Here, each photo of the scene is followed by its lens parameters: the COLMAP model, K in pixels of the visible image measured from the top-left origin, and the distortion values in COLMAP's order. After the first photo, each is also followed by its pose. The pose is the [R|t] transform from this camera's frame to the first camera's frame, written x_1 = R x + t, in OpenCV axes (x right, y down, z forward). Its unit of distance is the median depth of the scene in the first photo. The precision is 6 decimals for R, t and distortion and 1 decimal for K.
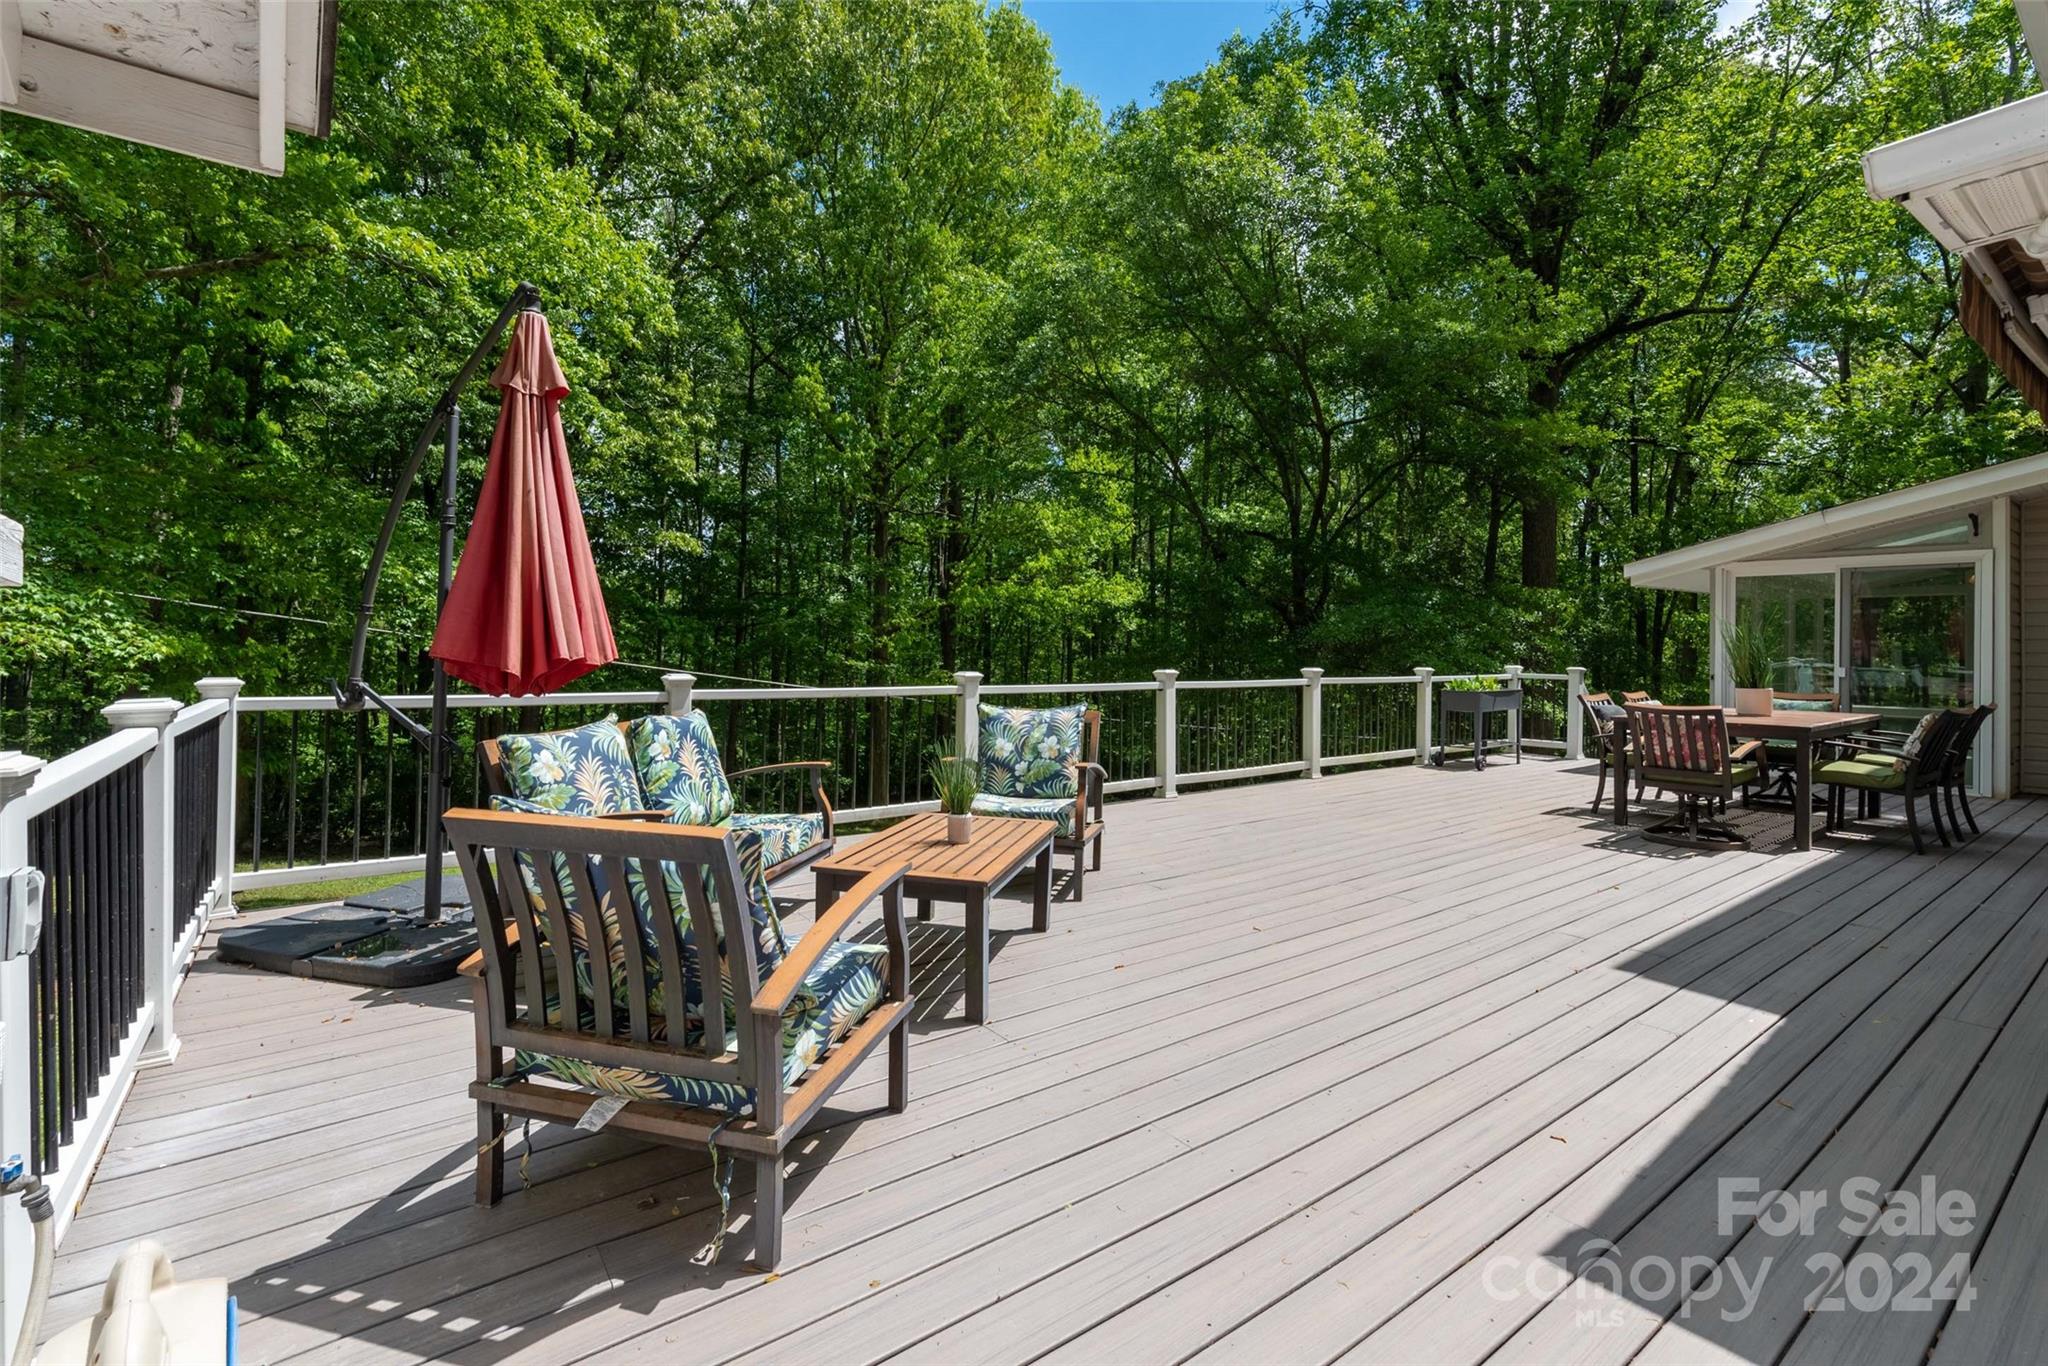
lens RADIAL K [[904.5, 0, 1023.7], [0, 904.5, 656.2], [0, 0, 1]] dist [-0.000393, -0.000775]
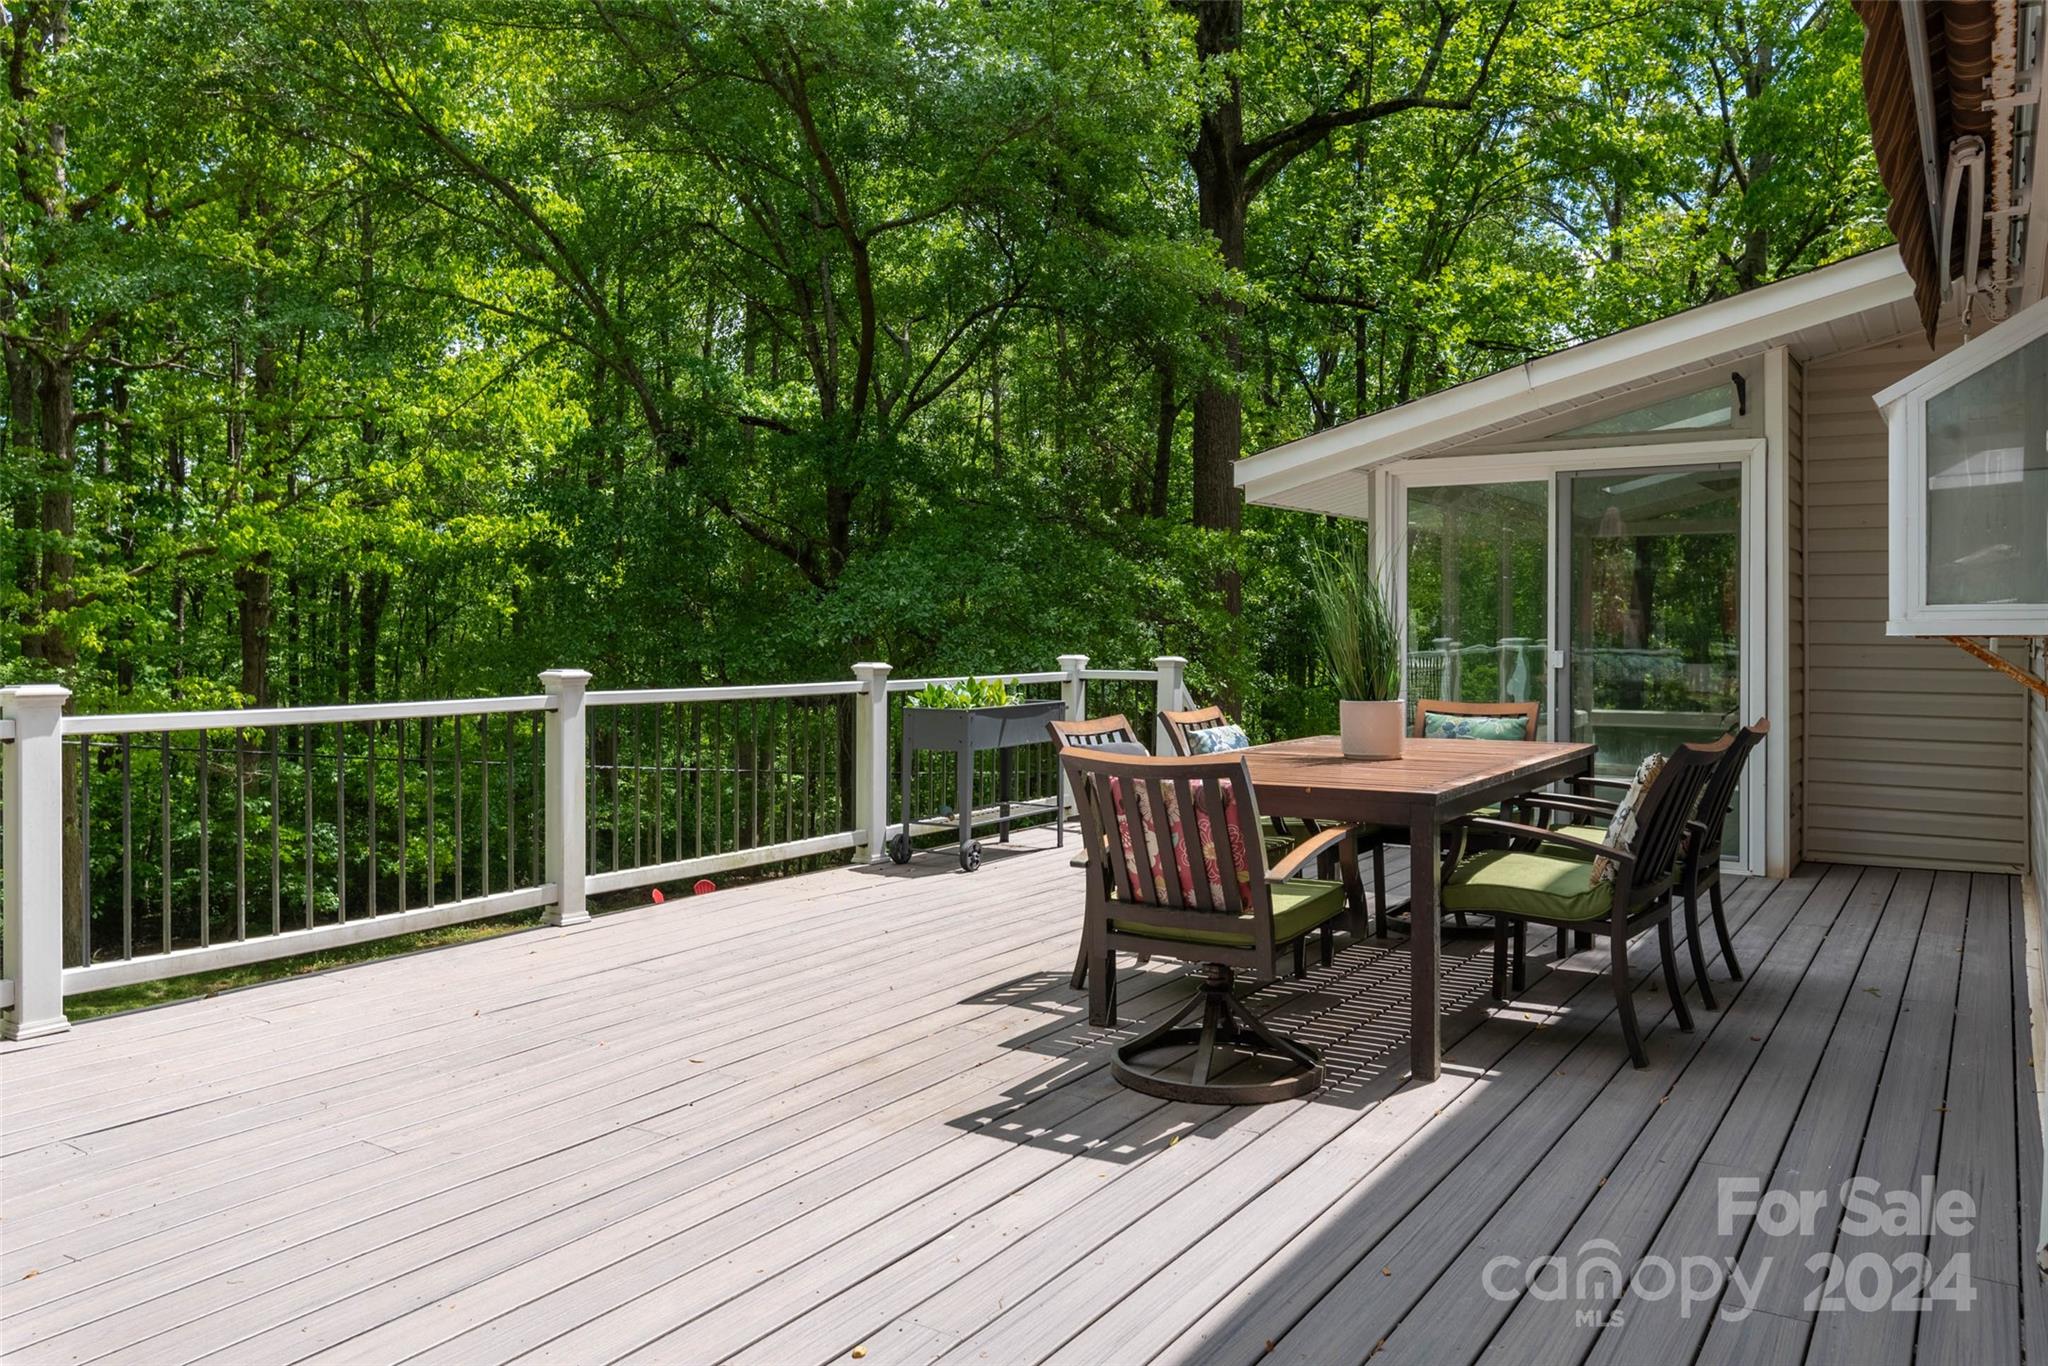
lens RADIAL K [[1475.1, 0, 1020.3], [0, 1475.1, 671.0], [0, 0, 1]] dist [-0.011036, 0.000577]
pose [[0.940456, -0.018800, 0.339396, 0.281296], [0.012685, 0.999715, 0.020228, 0.001887], [-0.339680, -0.014718, 0.940426, 0.255974]]
